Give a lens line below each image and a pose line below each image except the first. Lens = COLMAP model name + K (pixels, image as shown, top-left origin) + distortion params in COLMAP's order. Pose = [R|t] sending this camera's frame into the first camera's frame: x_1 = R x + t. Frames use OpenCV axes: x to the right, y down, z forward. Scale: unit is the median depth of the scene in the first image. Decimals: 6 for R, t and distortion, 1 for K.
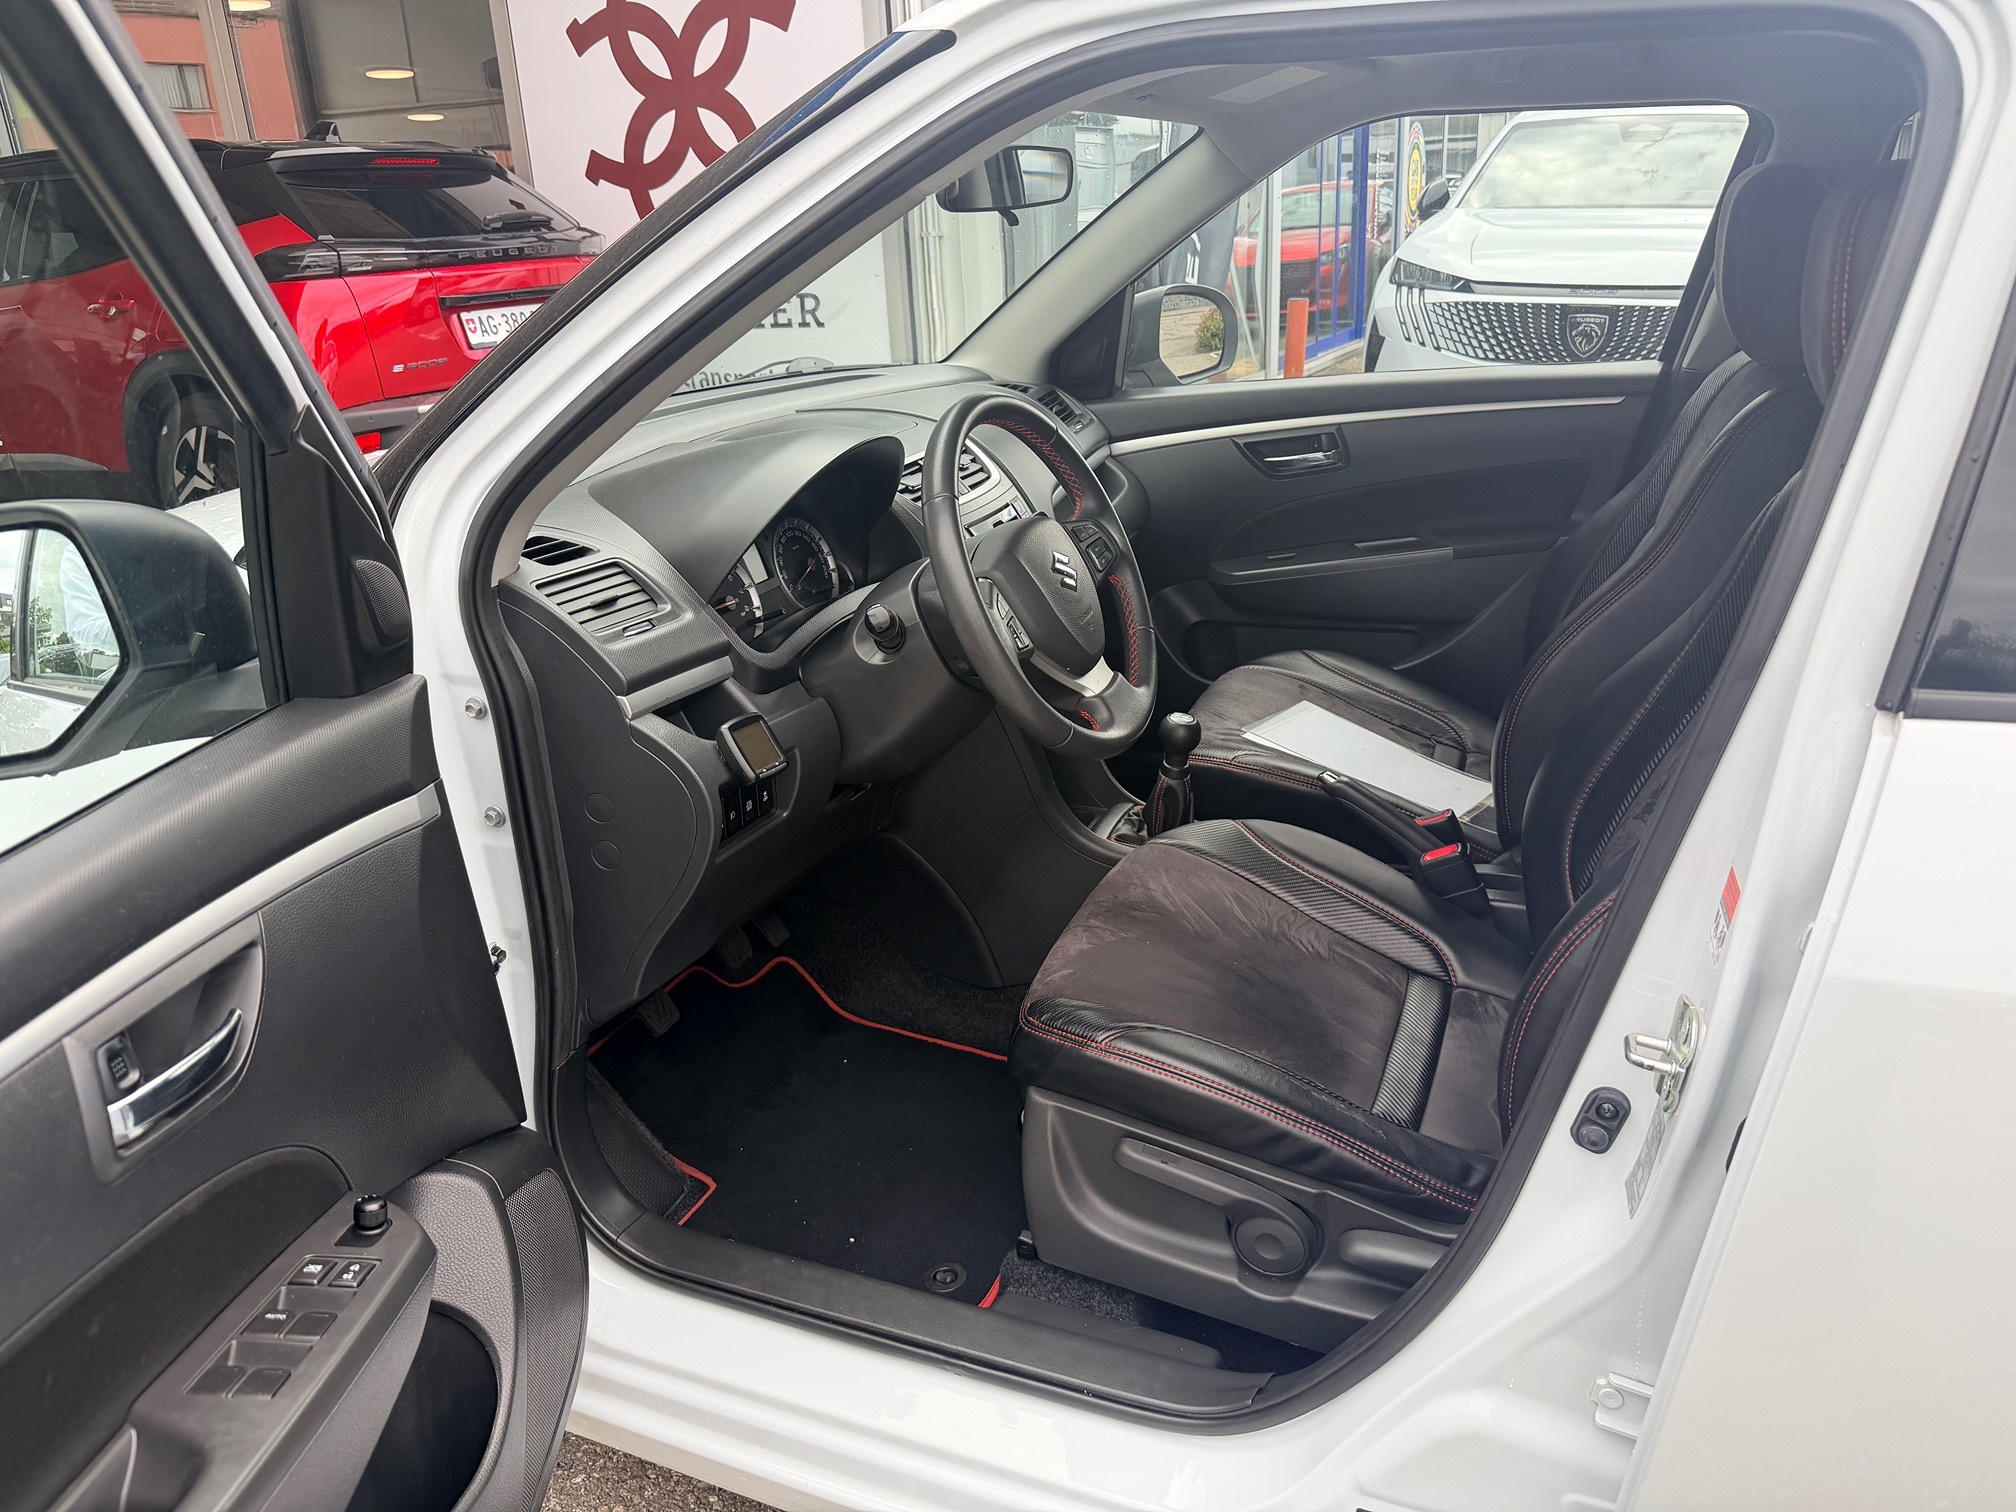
lens RADIAL K [[1417.2, 0, 1008.0], [0, 1417.2, 756.0], [0, 0, 1]] dist [0.002802, -0.001408]
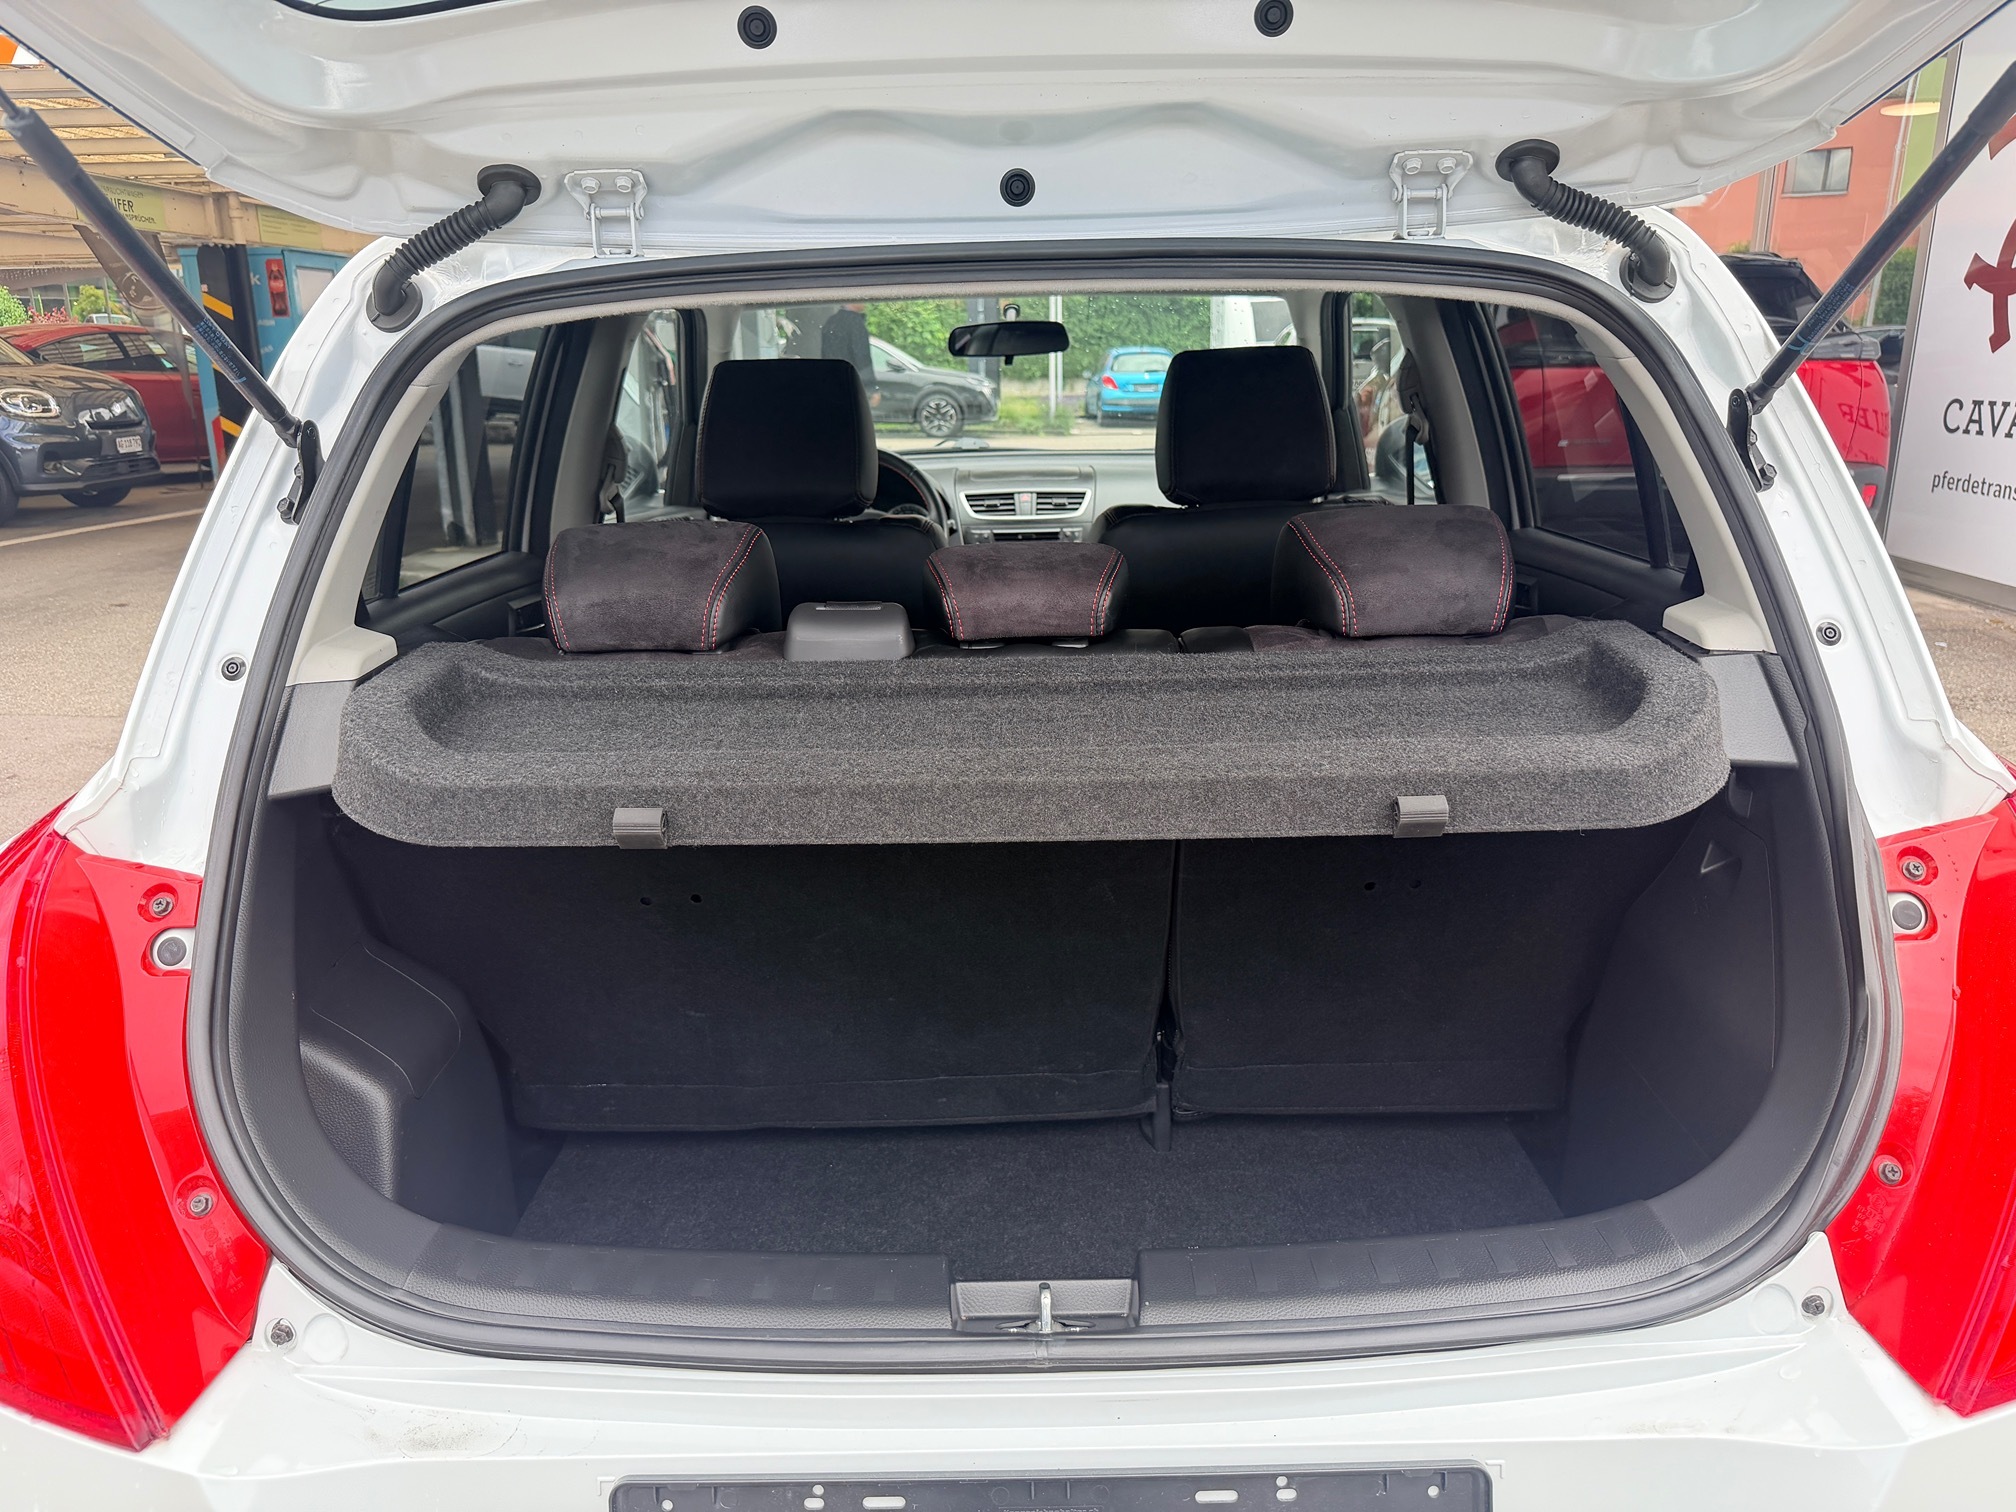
lens RADIAL K [[1400.6, 0, 1004.2], [0, 1400.6, 790.0], [0, 0, 1]] dist [0.001823, -0.005495]
pose [[0.371305, 0.320212, -0.871549, 0.493069], [-0.335694, 0.921454, 0.195532, -0.063457], [0.865704, 0.219971, 0.449633, 0.088623]]
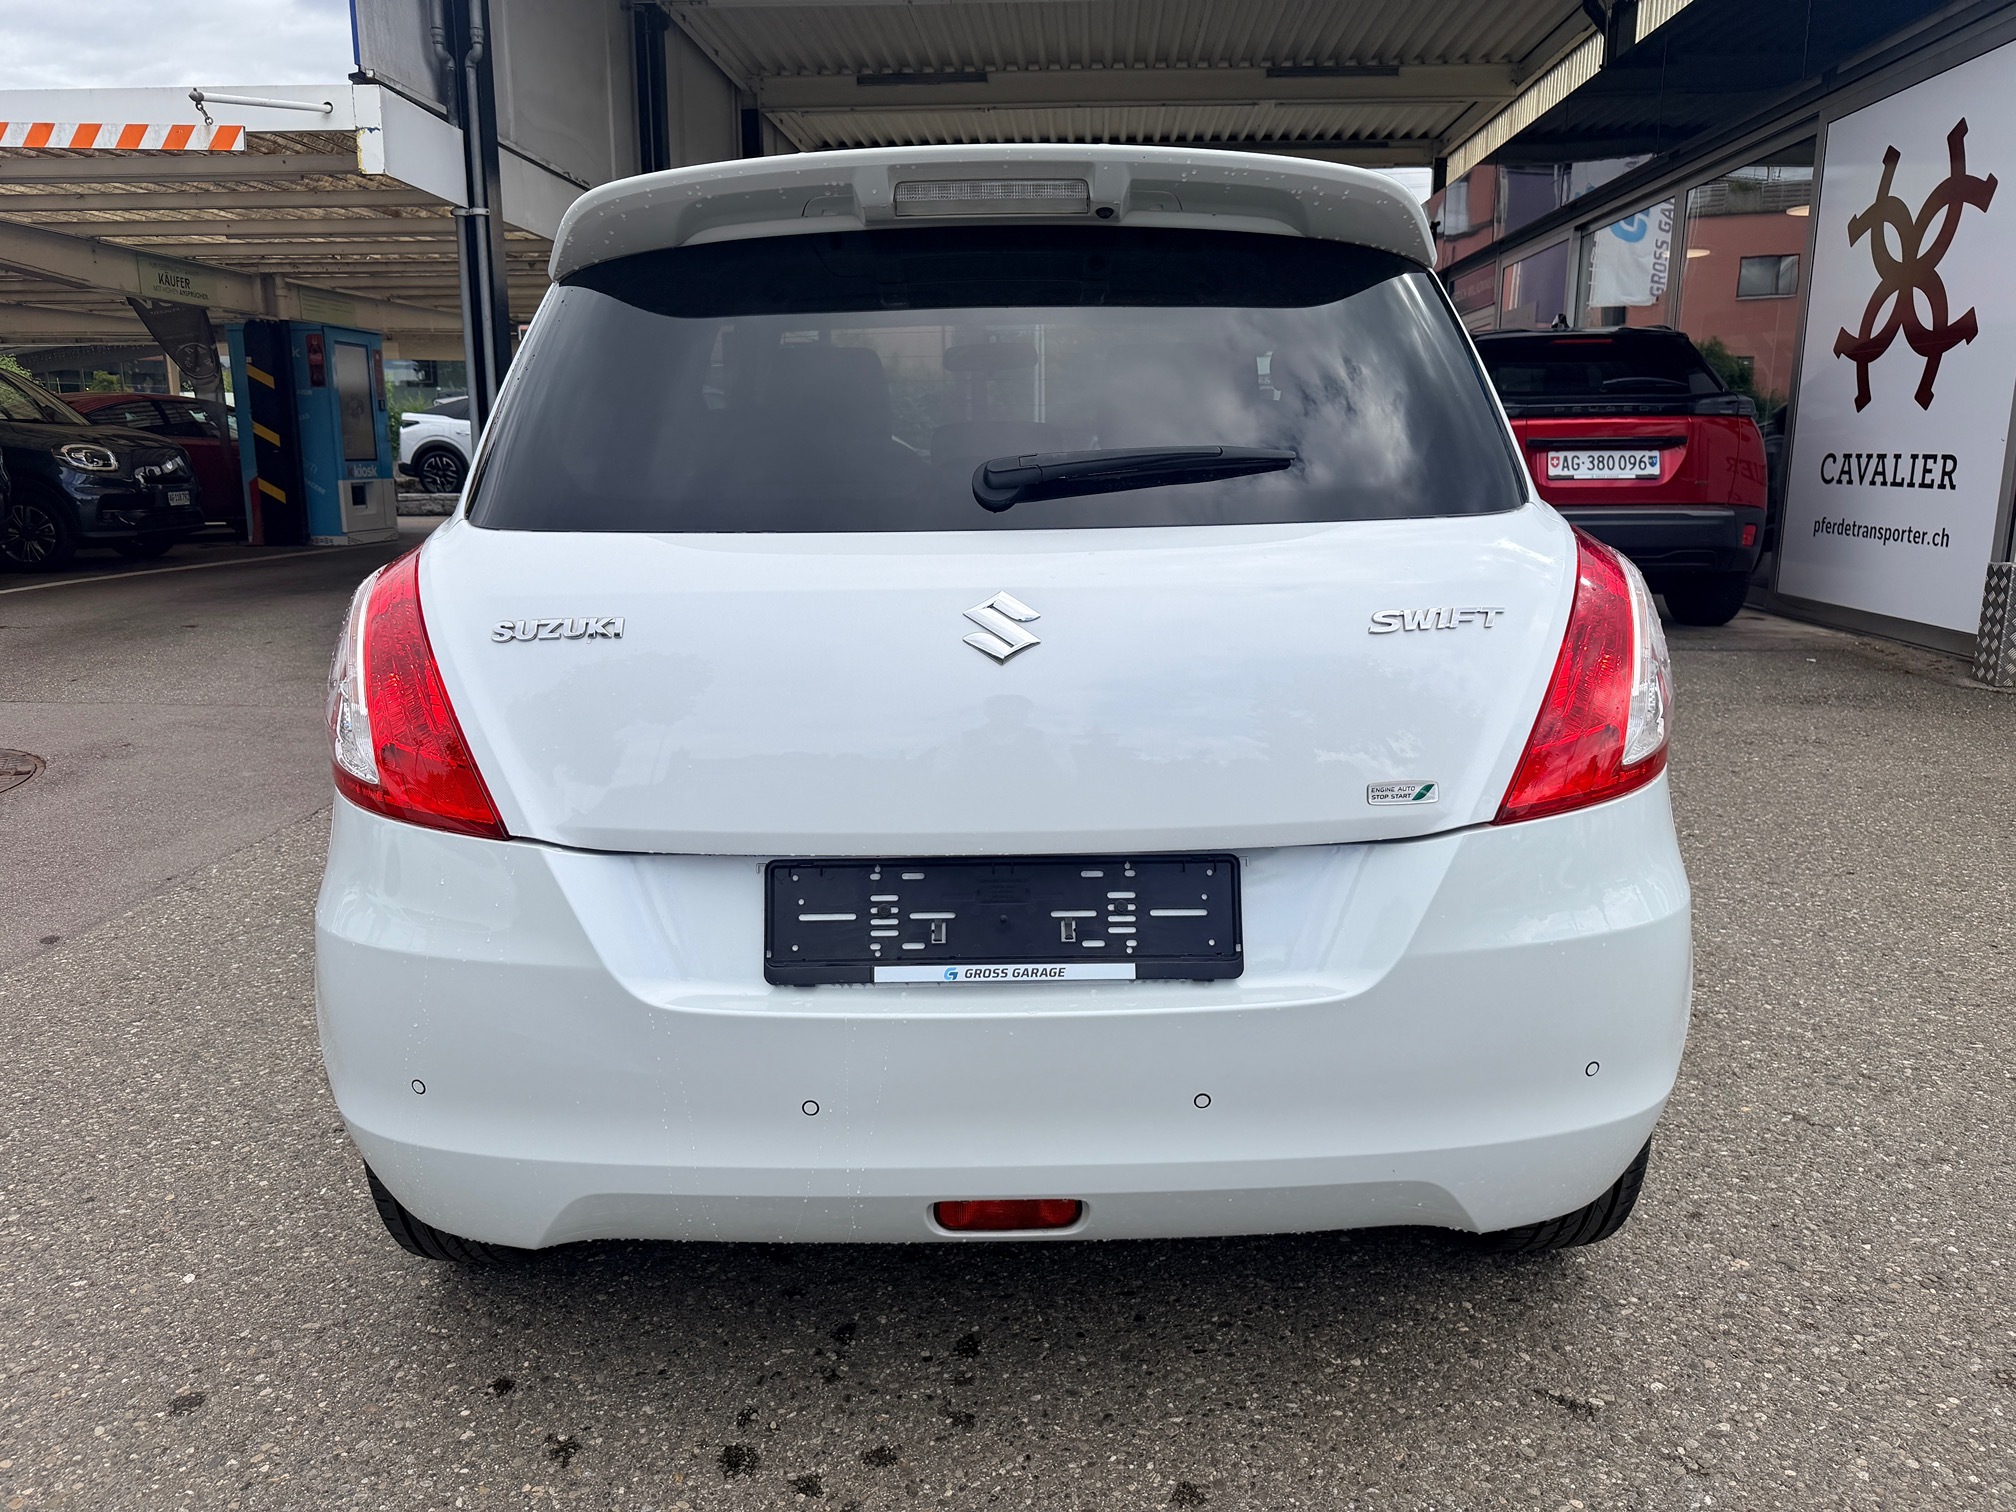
lens RADIAL K [[1391.8, 0, 995.7], [0, 1391.8, 777.2], [0, 0, 1]] dist [0.007606, -0.001574]
pose [[0.373933, 0.262566, -0.889513, 0.627540], [-0.342289, 0.930452, 0.130759, -0.019390], [0.861982, 0.255575, 0.437800, 0.050558]]
